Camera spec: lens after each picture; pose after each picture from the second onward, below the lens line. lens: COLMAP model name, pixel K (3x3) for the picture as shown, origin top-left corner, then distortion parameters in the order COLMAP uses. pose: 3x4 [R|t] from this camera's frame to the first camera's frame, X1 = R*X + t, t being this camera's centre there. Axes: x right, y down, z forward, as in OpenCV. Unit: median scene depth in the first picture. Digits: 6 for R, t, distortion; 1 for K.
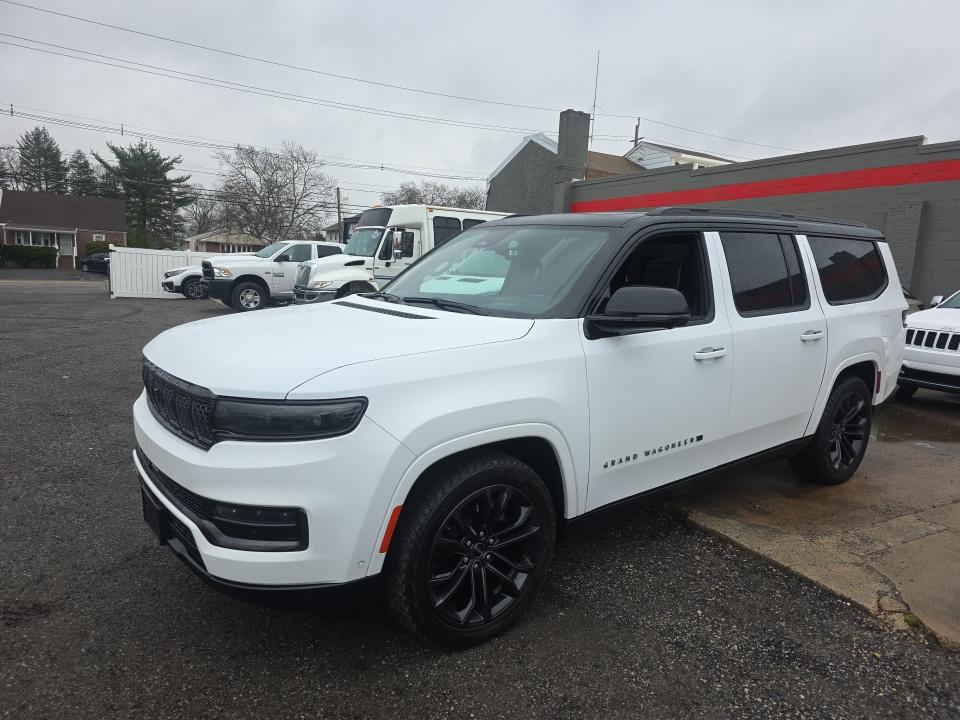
lens RADIAL K [[643.7, 0, 473.0], [0, 643.7, 362.6], [0, 0, 1]] dist [0.043632, -0.038845]
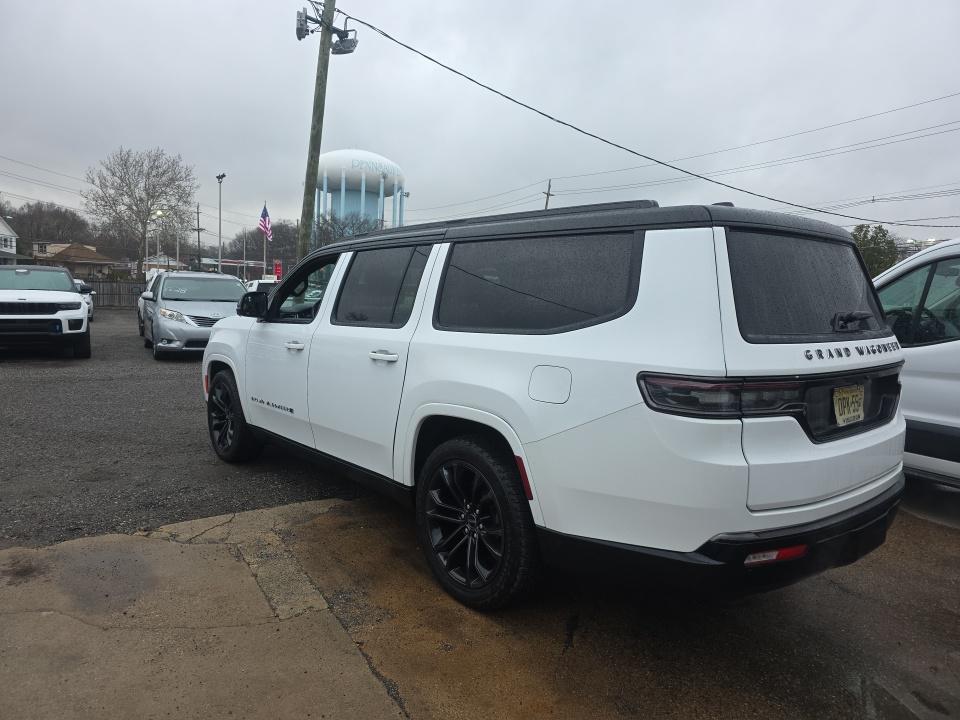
lens RADIAL K [[643.7, 0, 473.0], [0, 643.7, 362.6], [0, 0, 1]] dist [0.043632, -0.038845]
pose [[0.039387, 0.084070, -0.995681, 1.531370], [-0.195056, 0.977931, 0.074855, -0.132684], [0.980001, 0.191266, 0.054916, 1.188204]]
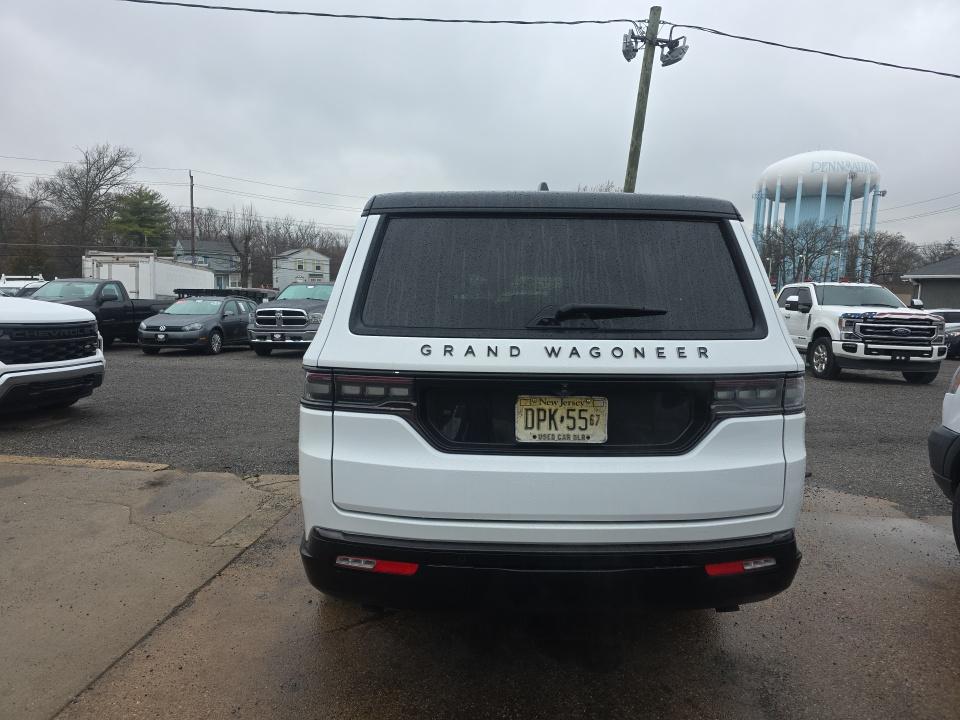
lens RADIAL K [[643.7, 0, 473.0], [0, 643.7, 362.6], [0, 0, 1]] dist [0.043632, -0.038845]
pose [[-0.587311, 0.043060, -0.808215, 1.340586], [-0.166436, 0.970816, 0.172669, -0.249011], [0.792064, 0.235927, -0.563004, 1.891389]]
